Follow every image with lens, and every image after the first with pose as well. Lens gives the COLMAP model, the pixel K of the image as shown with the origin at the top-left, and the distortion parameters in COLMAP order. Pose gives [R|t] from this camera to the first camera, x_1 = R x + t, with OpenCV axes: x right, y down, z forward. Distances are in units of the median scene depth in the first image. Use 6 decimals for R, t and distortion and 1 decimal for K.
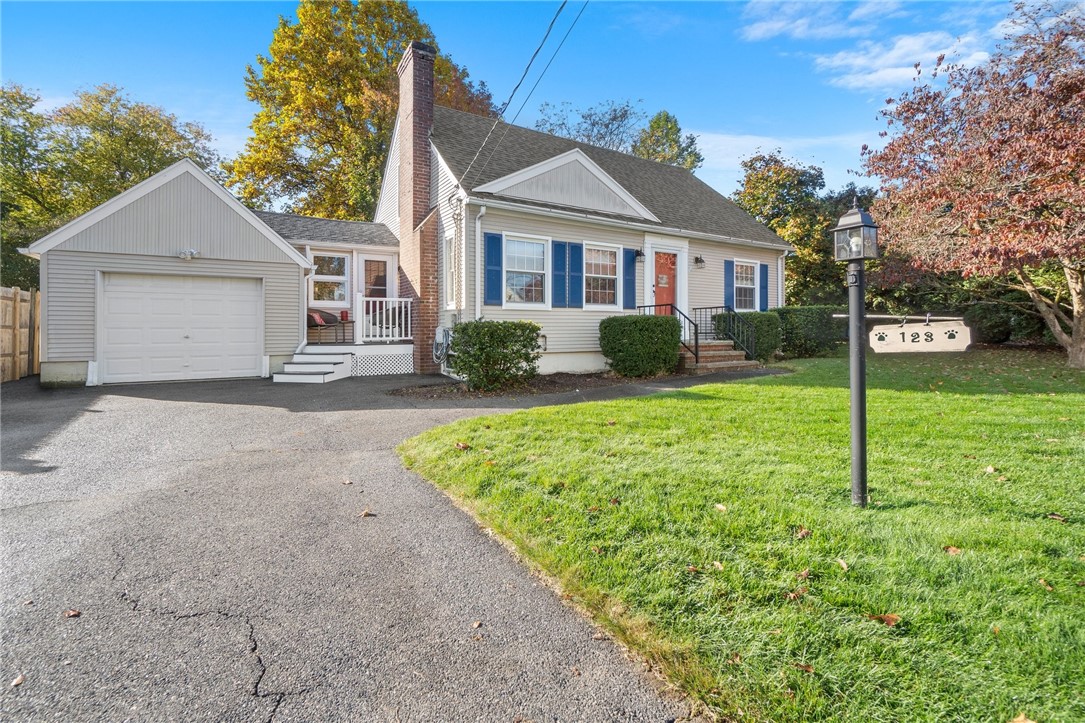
lens RADIAL K [[479.5, 0, 559.1], [0, 479.5, 329.1], [0, 0, 1]] dist [-0.003525, 0.001220]
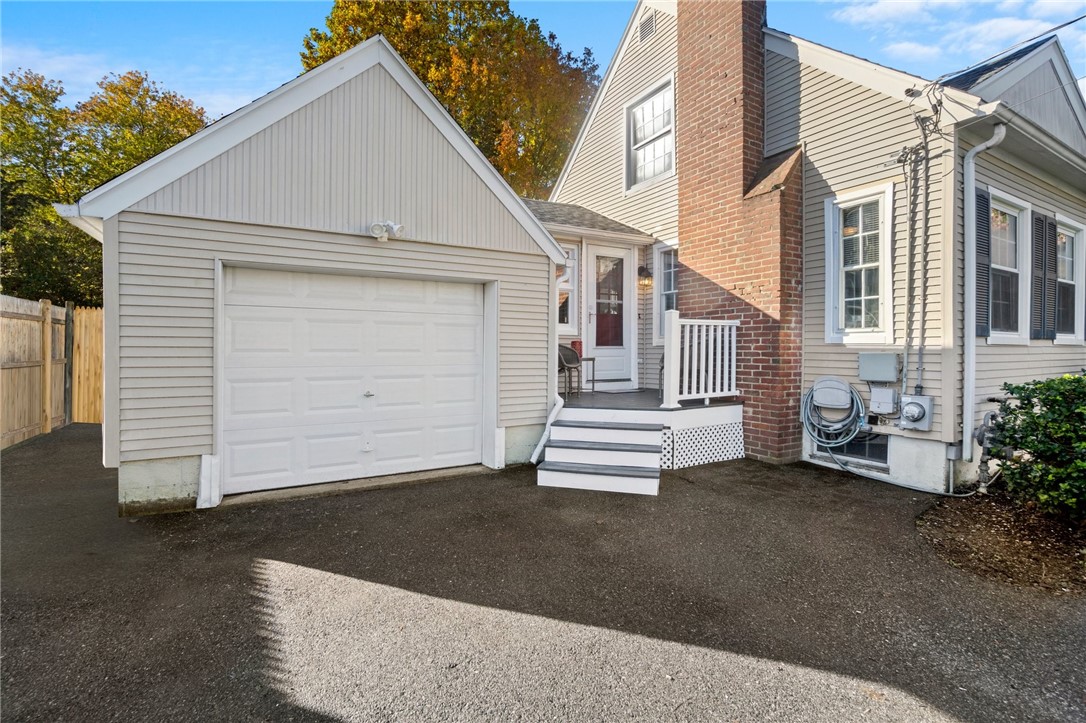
lens RADIAL K [[479.9, 0, 541.6], [0, 479.9, 353.8], [0, 0, 1]] dist [-0.003525, 0.001220]
pose [[0.999292, 0.006531, -0.037056, -0.530830], [-0.006162, 0.999930, 0.010080, -0.031304], [0.037119, -0.009844, 0.999262, 0.456550]]
